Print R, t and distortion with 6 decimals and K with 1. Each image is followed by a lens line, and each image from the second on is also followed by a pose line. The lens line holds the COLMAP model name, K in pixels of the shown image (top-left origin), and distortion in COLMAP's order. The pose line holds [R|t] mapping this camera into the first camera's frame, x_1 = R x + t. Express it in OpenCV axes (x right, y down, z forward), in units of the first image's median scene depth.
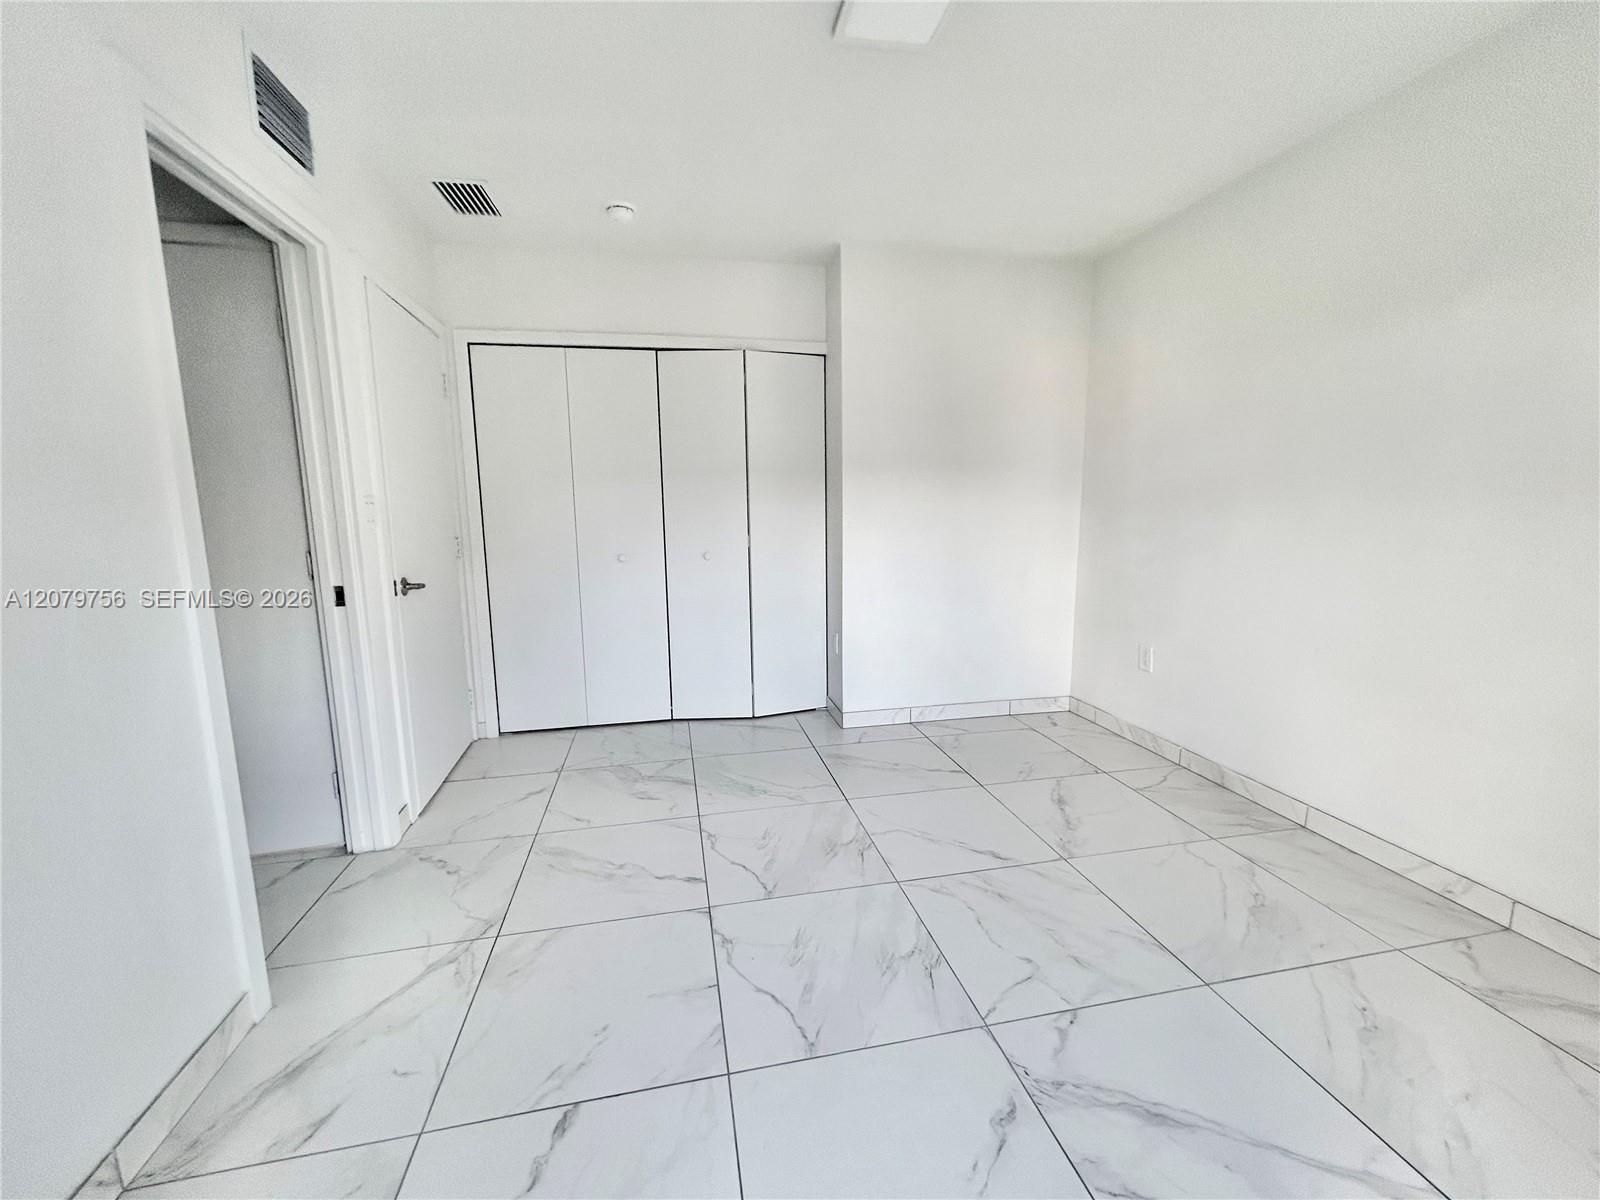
lens RADIAL K [[652.4, 0, 799.8], [0, 652.4, 587.2], [0, 0, 1]] dist [0.004109, 0.000854]
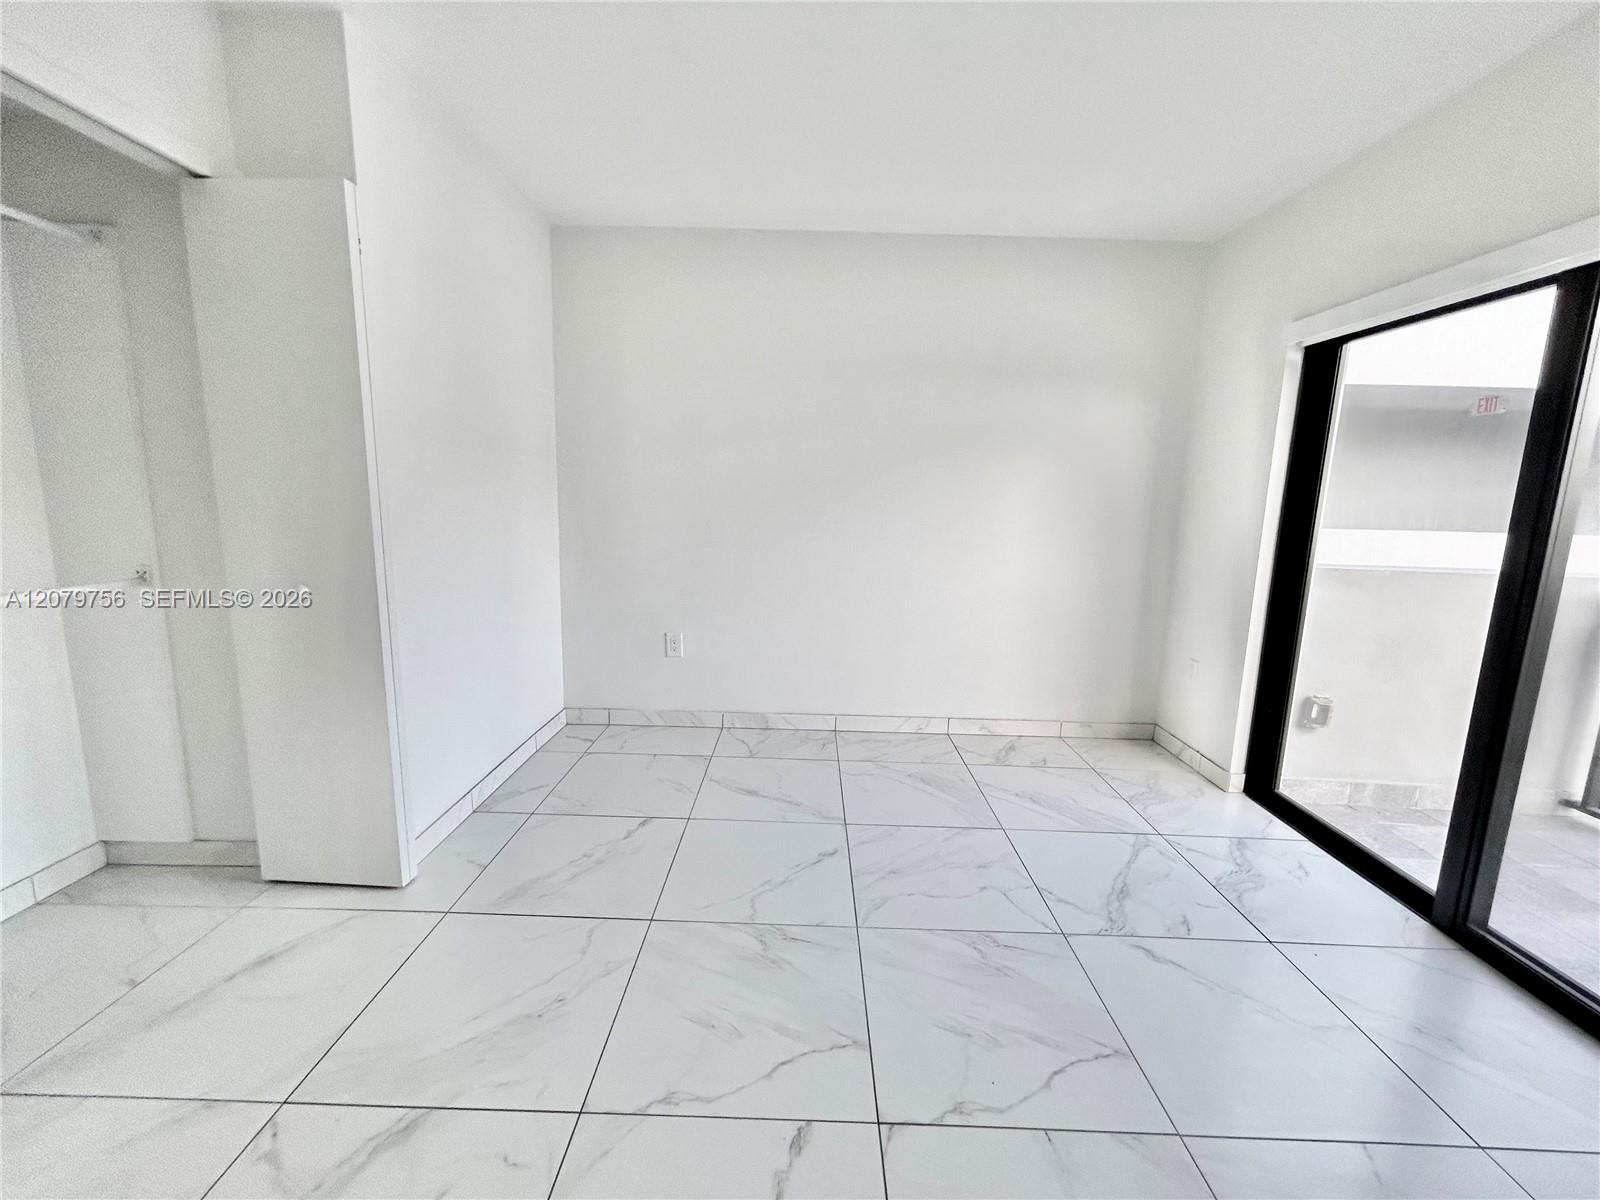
lens RADIAL K [[652.4, 0, 800.6], [0, 652.4, 606.6], [0, 0, 1]] dist [0.004109, 0.000854]
pose [[0.217451, -0.153503, 0.963925, -0.619458], [0.093093, 0.986316, 0.136068, -0.110115], [-0.971622, 0.060146, 0.228765, 0.771467]]
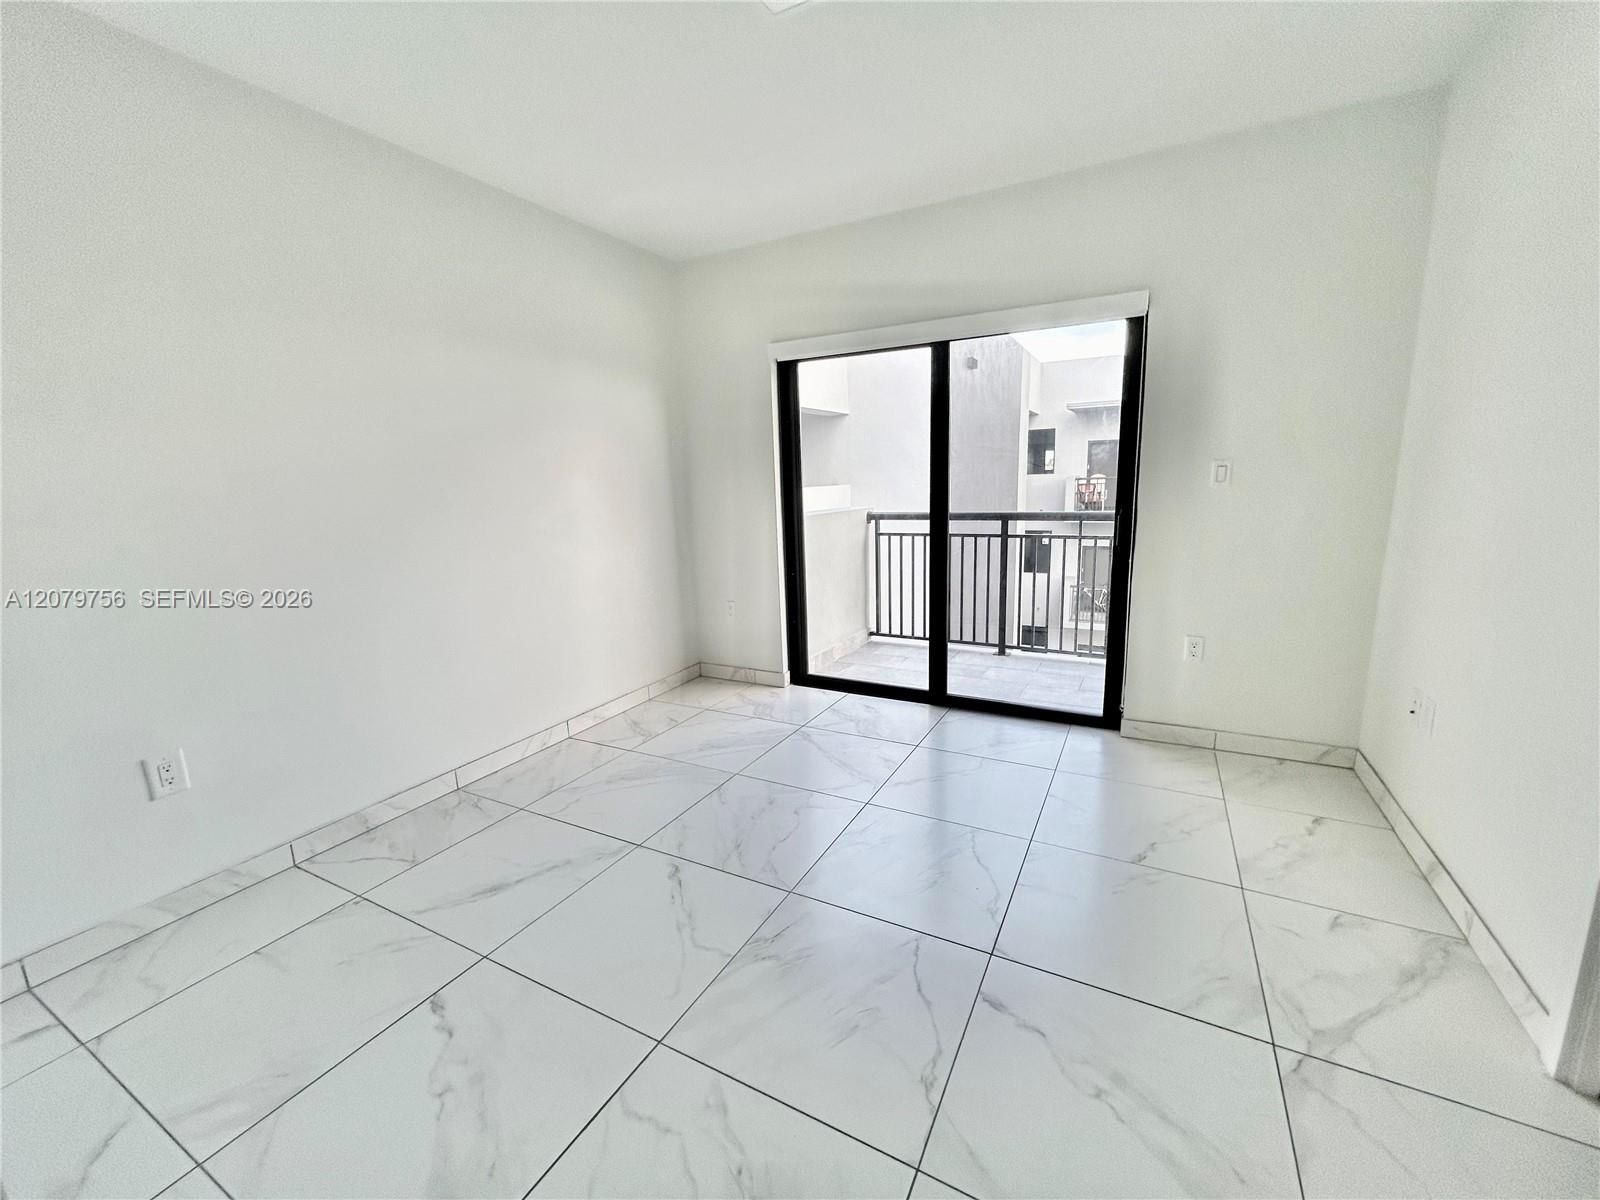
lens RADIAL K [[652.4, 0, 795.7], [0, 652.4, 607.3], [0, 0, 1]] dist [0.004109, 0.000854]
pose [[-0.761432, -0.092992, 0.641540, -0.390340], [0.120624, 0.952048, 0.281167, -0.189435], [-0.636923, 0.291475, -0.713703, 1.420612]]
